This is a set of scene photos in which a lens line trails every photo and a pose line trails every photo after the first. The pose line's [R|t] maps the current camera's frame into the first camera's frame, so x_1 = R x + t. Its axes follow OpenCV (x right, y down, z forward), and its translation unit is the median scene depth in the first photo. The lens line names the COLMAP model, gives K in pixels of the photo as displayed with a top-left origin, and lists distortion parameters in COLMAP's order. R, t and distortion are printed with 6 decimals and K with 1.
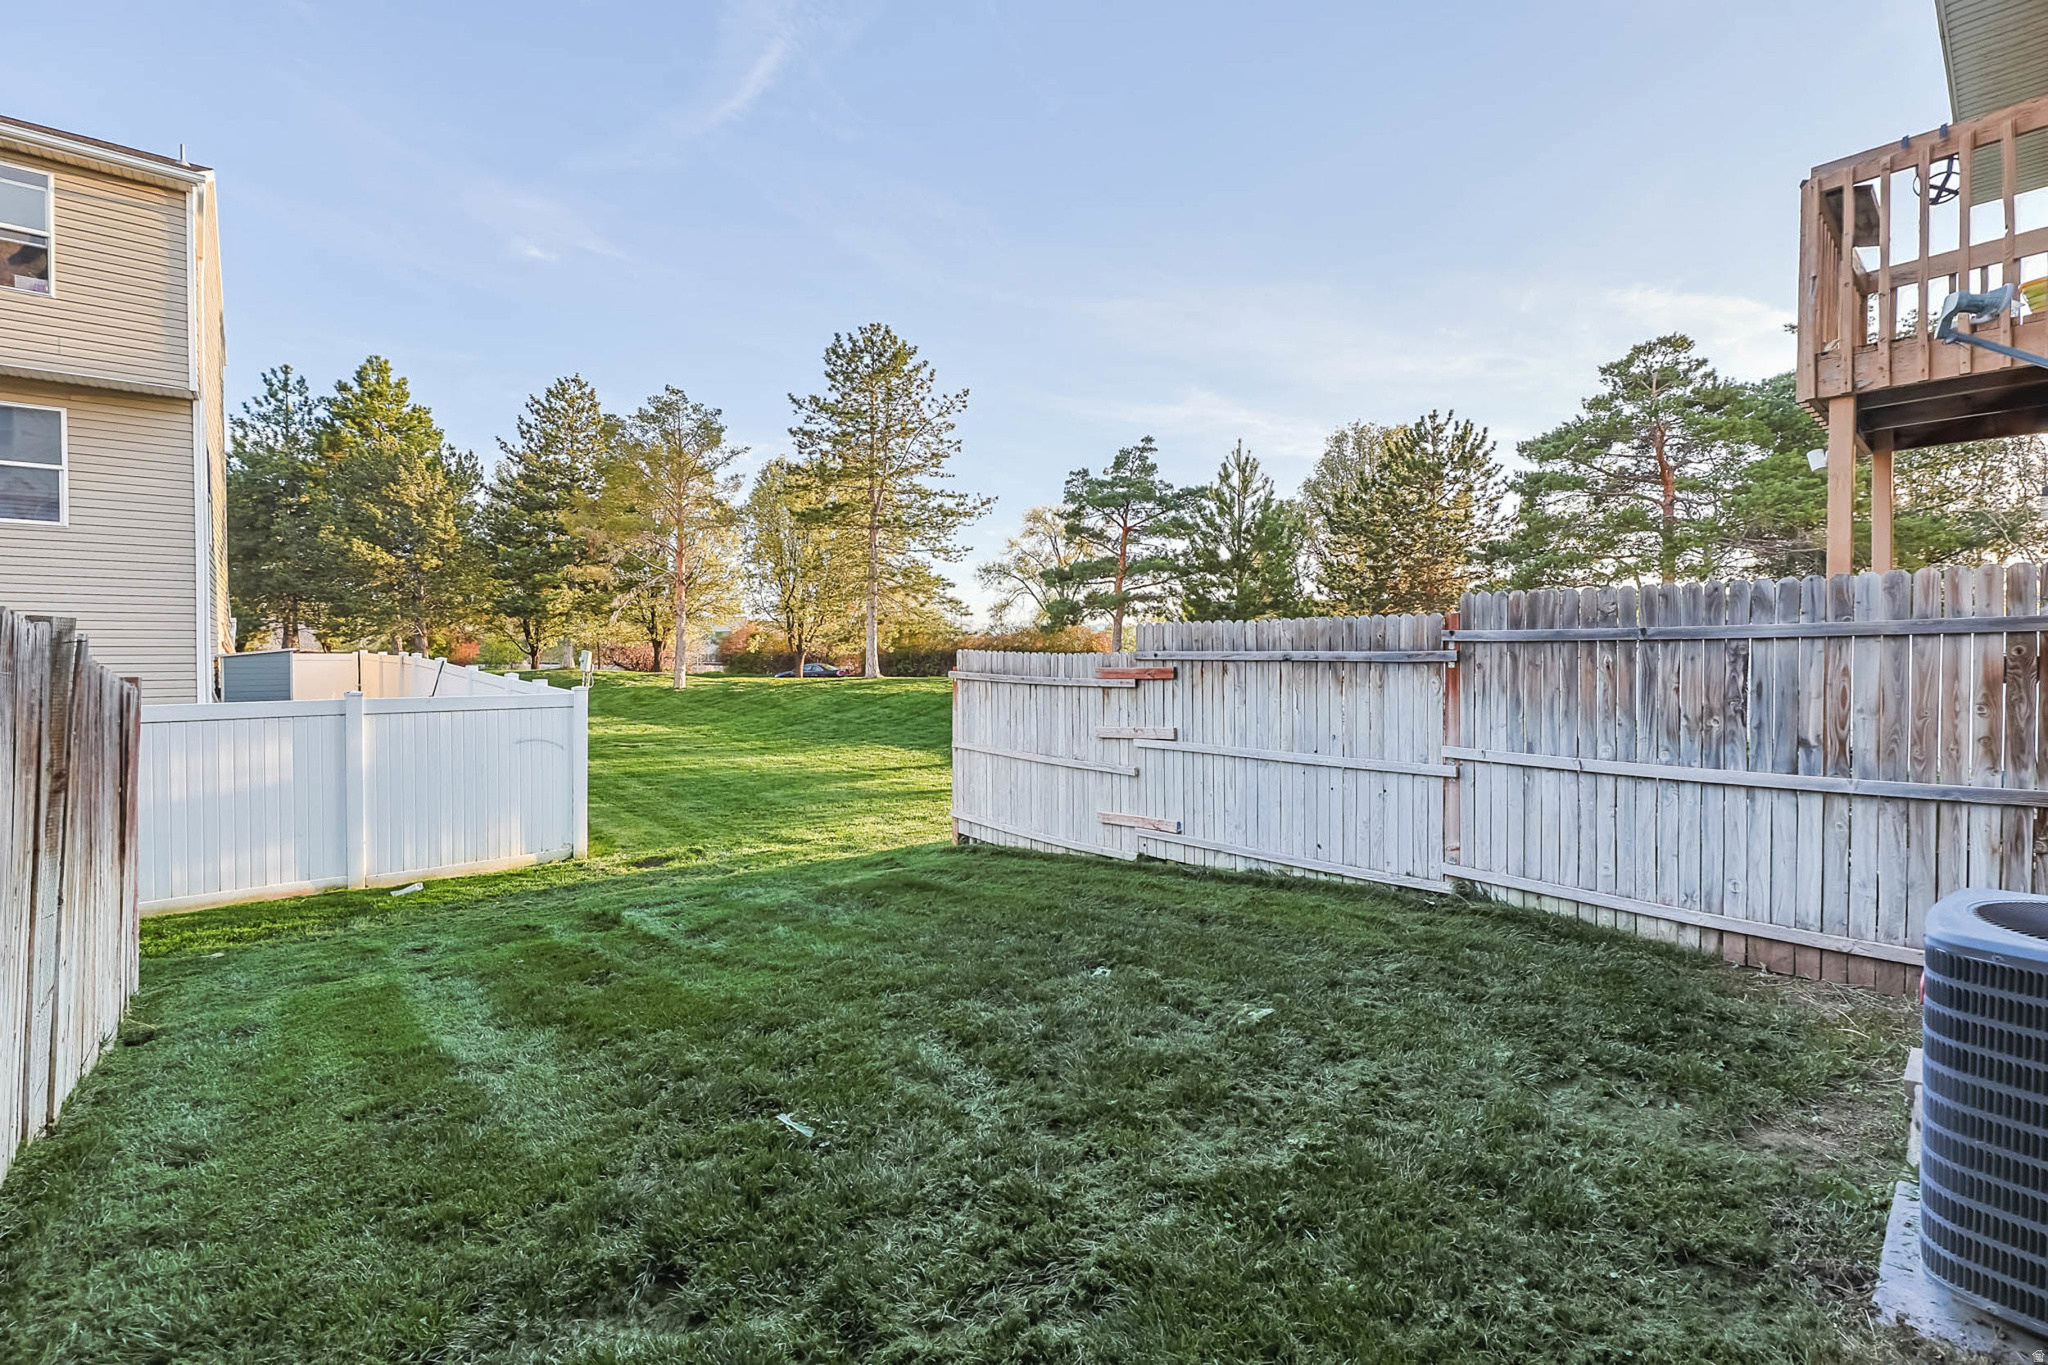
lens RADIAL K [[838.1, 0, 1021.4], [0, 838.1, 696.3], [0, 0, 1]] dist [-0.000988, -0.000963]
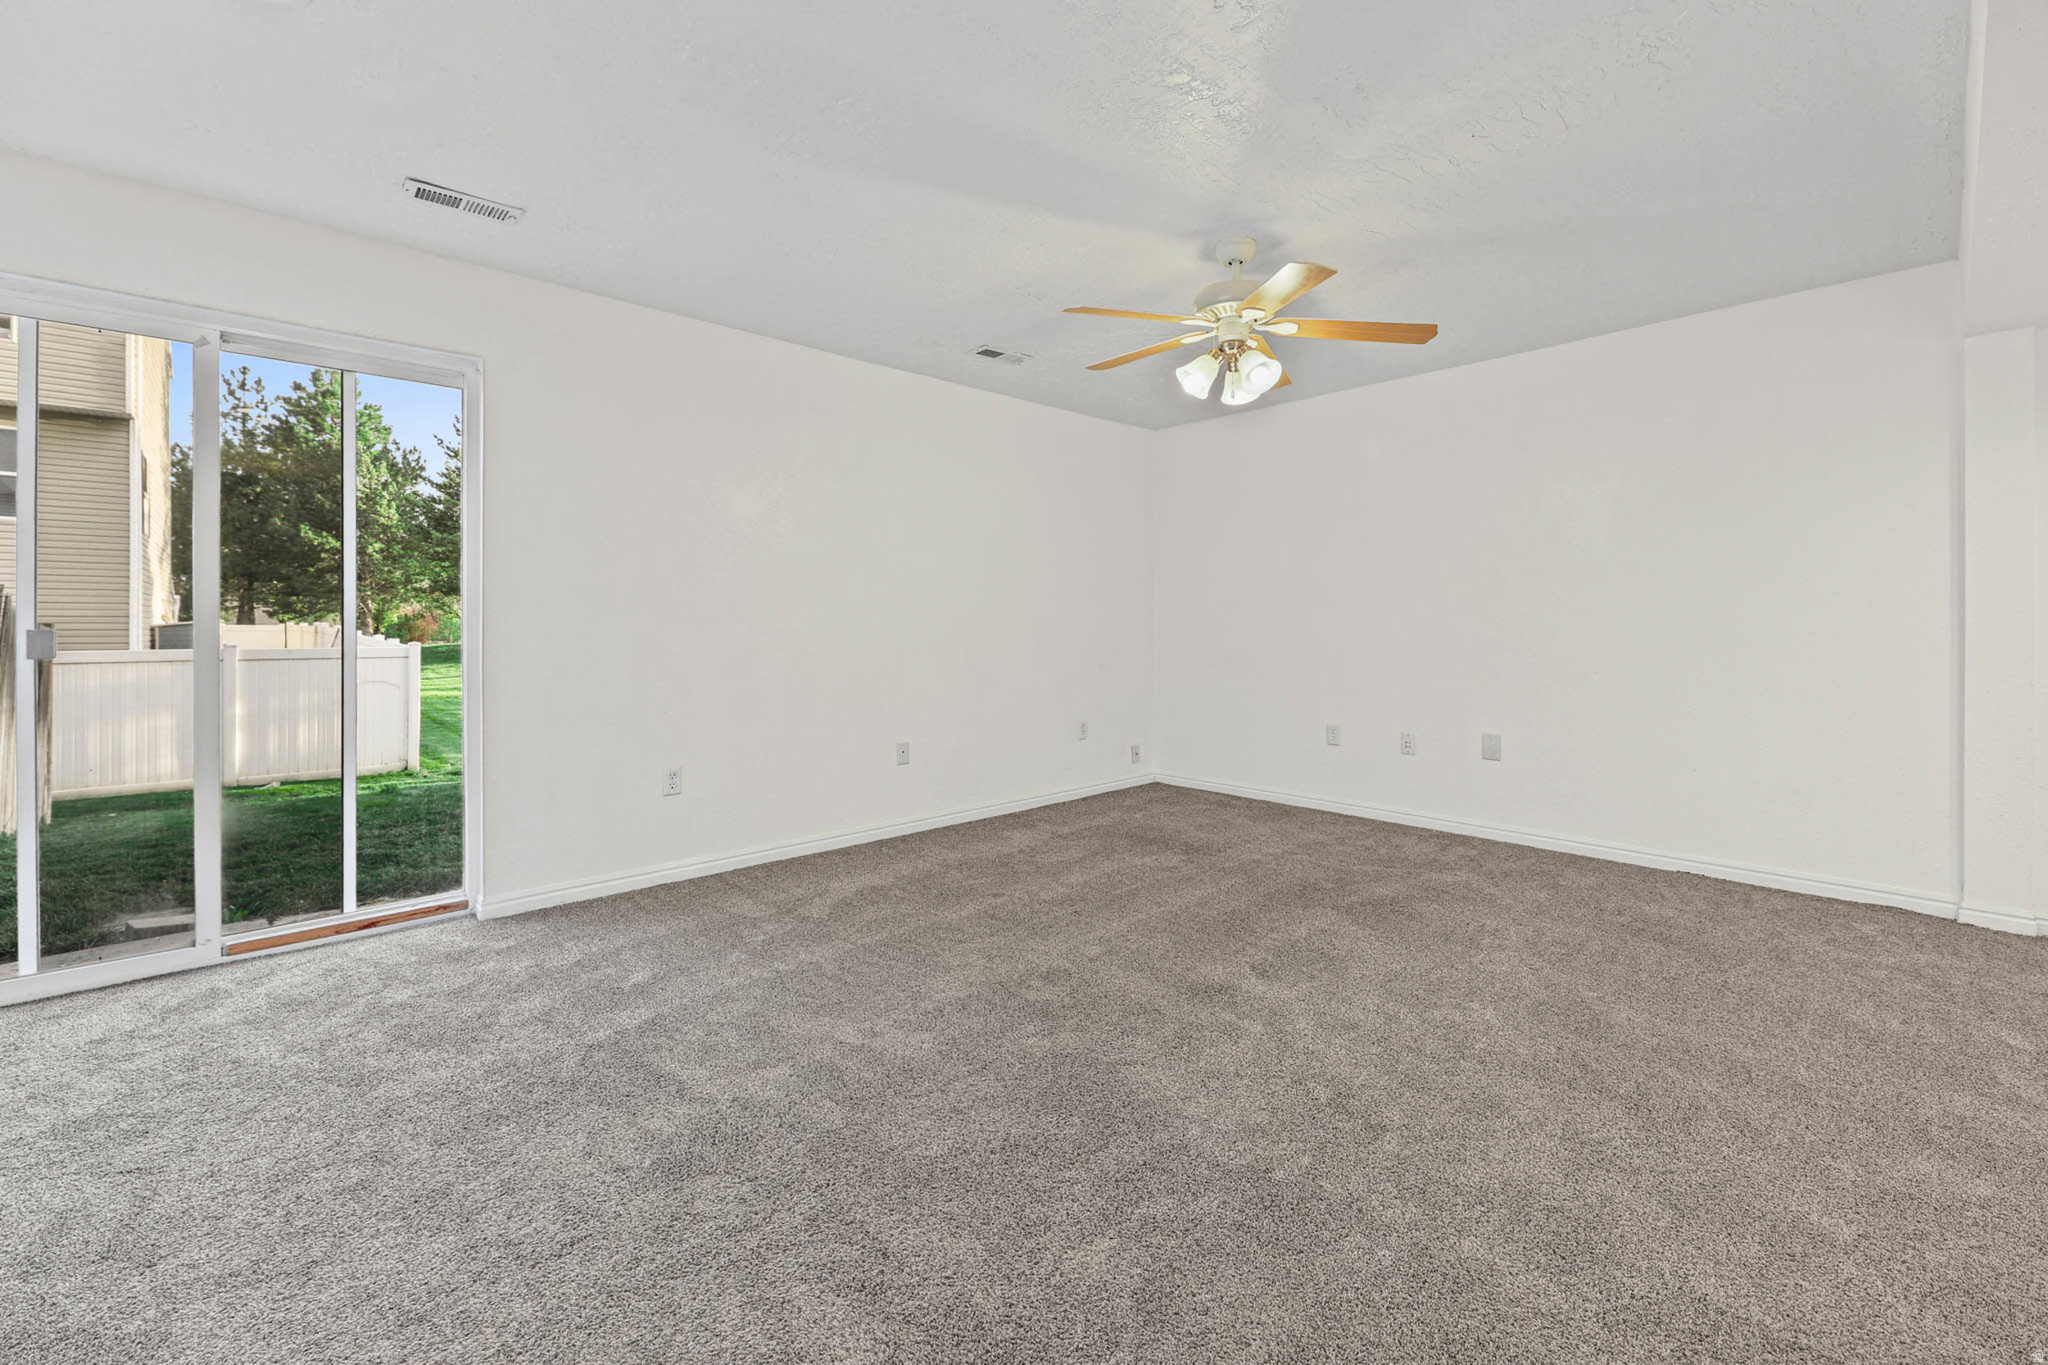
lens RADIAL K [[838.1, 0, 1067.2], [0, 838.1, 661.9], [0, 0, 1]] dist [-0.000988, -0.000963]
pose [[0.999292, -0.002651, 0.037520, 0.157805], [0.003414, 0.999788, -0.020288, 0.017124], [-0.037458, 0.020402, 0.999090, -0.128468]]
